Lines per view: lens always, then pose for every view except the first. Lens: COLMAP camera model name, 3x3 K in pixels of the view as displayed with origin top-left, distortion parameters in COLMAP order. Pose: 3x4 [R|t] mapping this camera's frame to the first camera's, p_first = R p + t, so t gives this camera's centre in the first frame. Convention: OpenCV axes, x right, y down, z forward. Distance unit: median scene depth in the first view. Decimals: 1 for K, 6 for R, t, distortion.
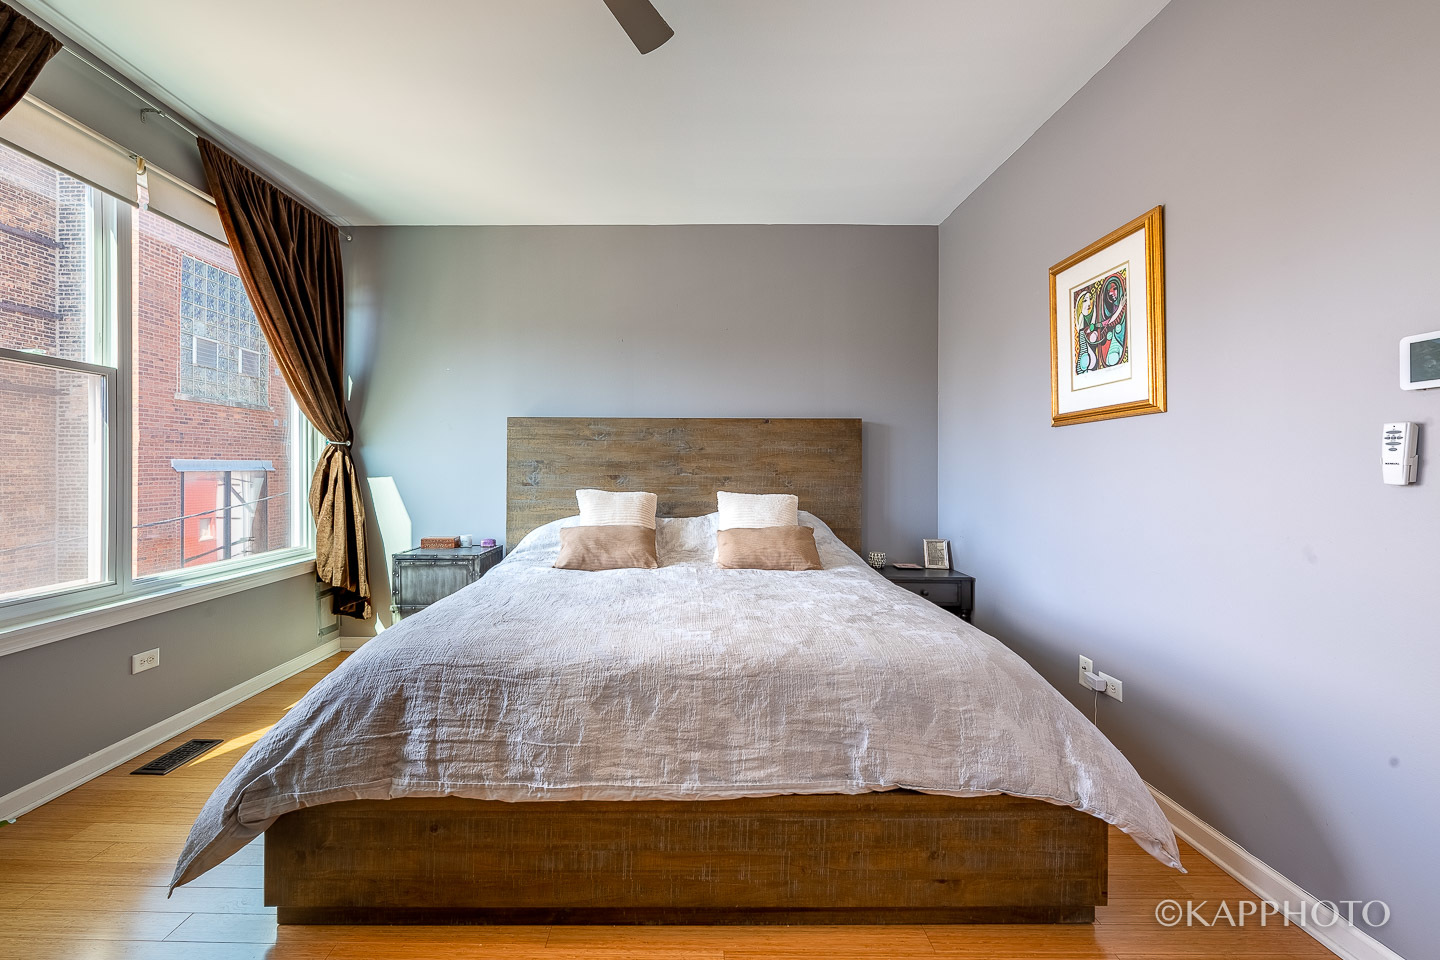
lens RADIAL K [[571.7, 0, 722.3], [0, 571.7, 469.7], [0, 0, 1]] dist [-0.000879, -0.001466]
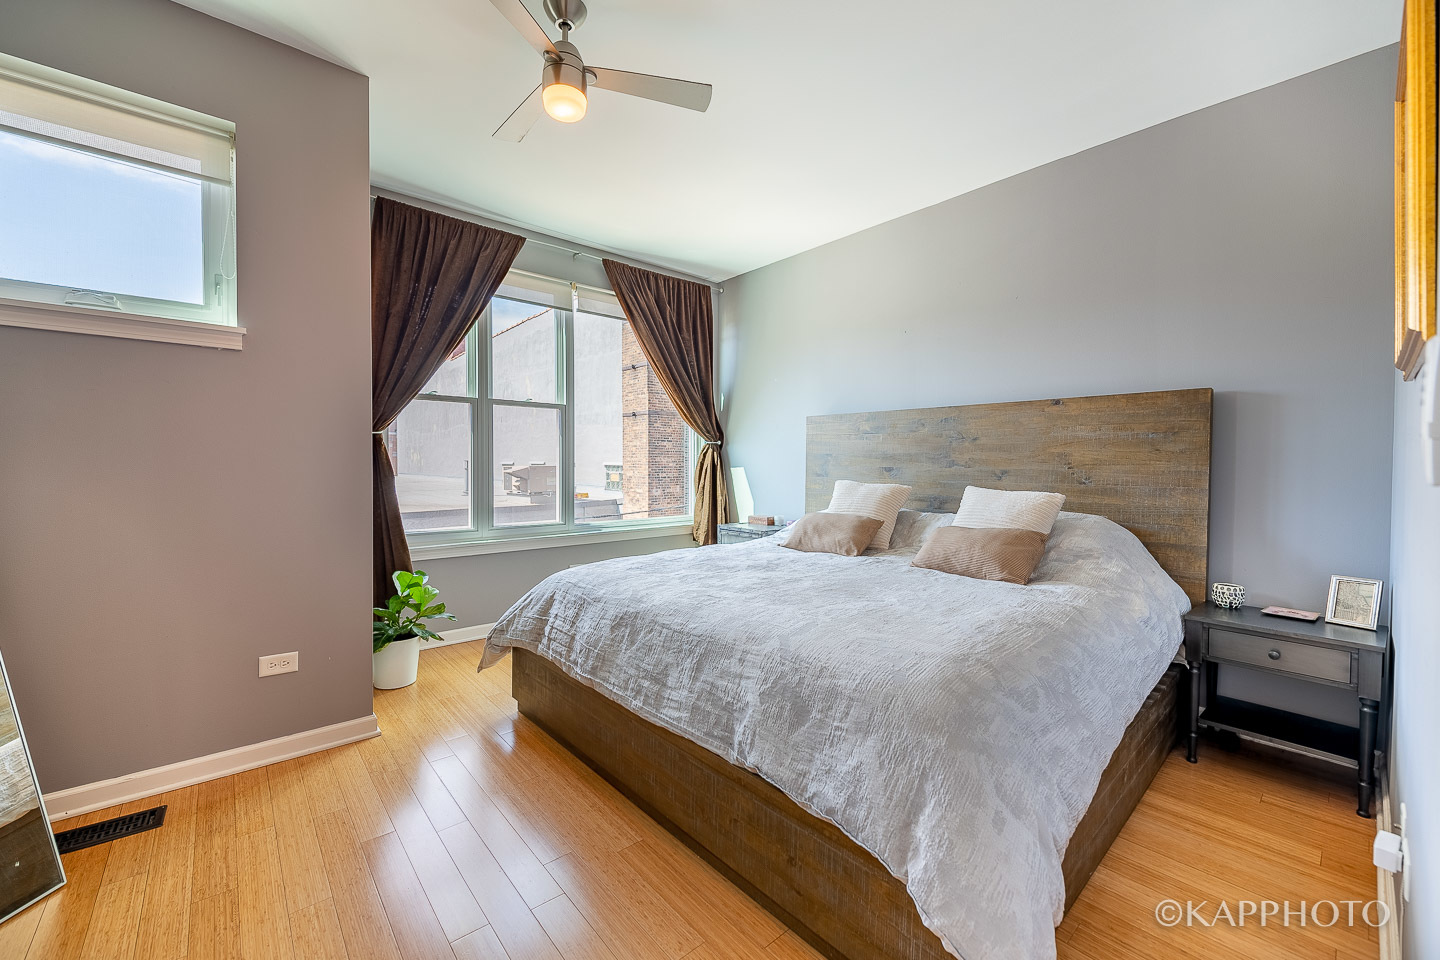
lens RADIAL K [[571.7, 0, 724.1], [0, 571.7, 474.8], [0, 0, 1]] dist [-0.000879, -0.001466]
pose [[0.663769, 0.016714, -0.747751, 0.499919], [-0.003848, 0.999813, 0.018932, 0.005848], [0.747928, -0.009690, 0.663709, 0.144021]]
